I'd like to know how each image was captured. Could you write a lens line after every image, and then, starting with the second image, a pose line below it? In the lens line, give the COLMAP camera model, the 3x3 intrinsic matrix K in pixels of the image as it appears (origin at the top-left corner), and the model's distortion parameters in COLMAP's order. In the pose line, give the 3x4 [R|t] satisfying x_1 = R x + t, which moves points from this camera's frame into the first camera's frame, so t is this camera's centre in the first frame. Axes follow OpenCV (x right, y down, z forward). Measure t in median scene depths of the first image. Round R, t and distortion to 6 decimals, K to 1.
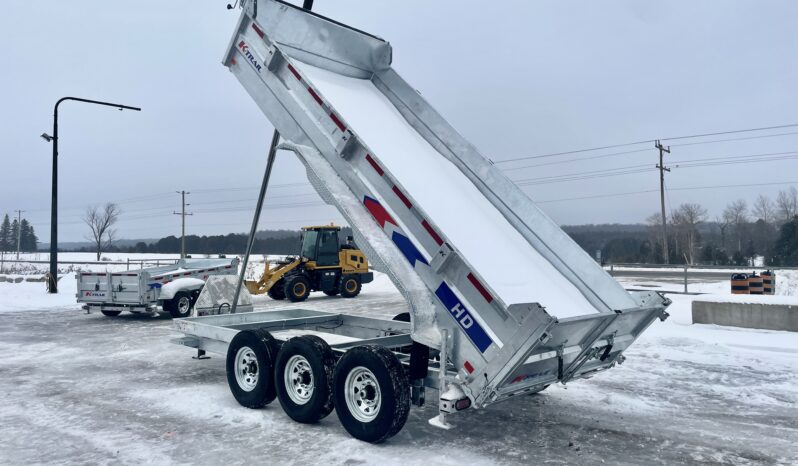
lens RADIAL K [[599.2, 0, 410.4], [0, 599.2, 217.2], [0, 0, 1]] dist [0.098803, -0.129331]
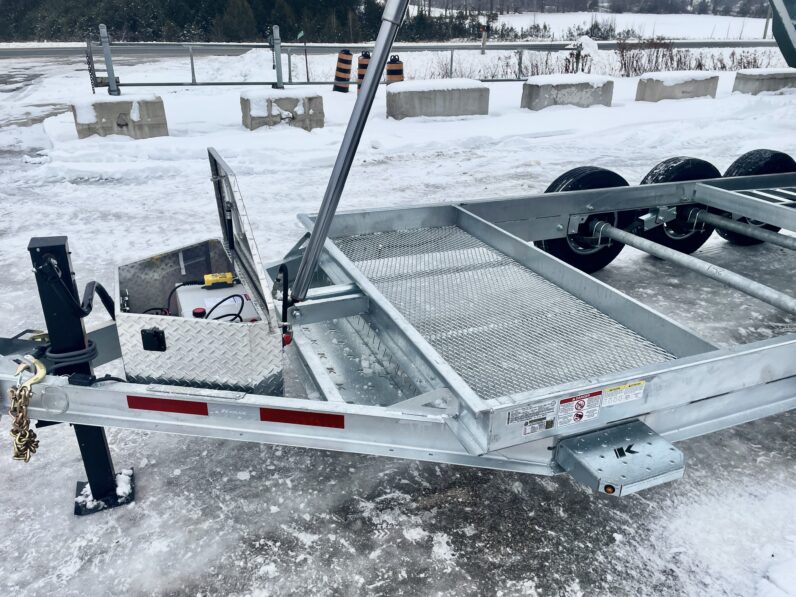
lens RADIAL K [[601.9, 0, 396.7], [0, 601.9, 292.5], [0, 0, 1]] dist [0.084396, -0.105319]
pose [[0.432185, -0.360466, 0.826608, -0.658241], [-0.058631, 0.903464, 0.424636, 0.051150], [-0.899877, -0.231986, 0.369329, 1.126757]]
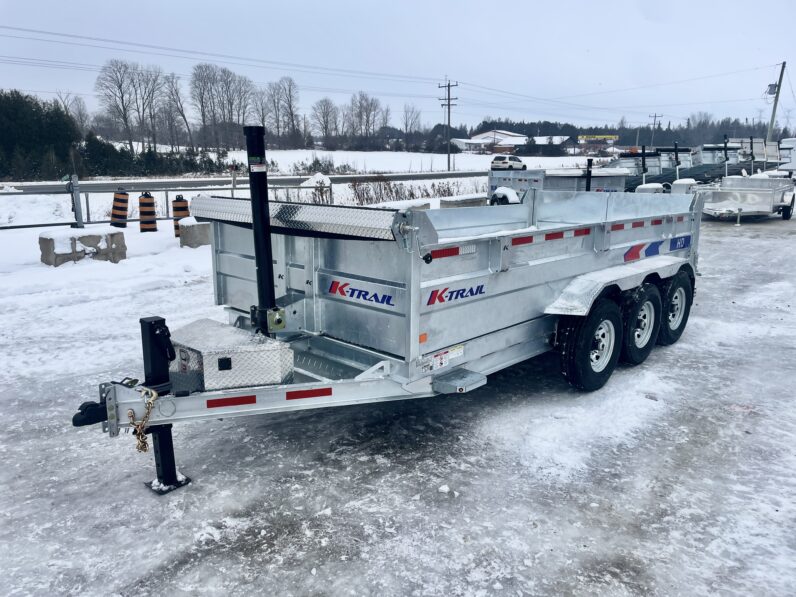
lens RADIAL K [[601.9, 0, 396.7], [0, 601.9, 292.5], [0, 0, 1]] dist [0.084396, -0.105319]
pose [[0.021469, -0.215101, 0.976356, -0.984087], [-0.055982, 0.974790, 0.215987, 0.017734], [-0.998201, -0.059296, 0.008886, 1.183004]]
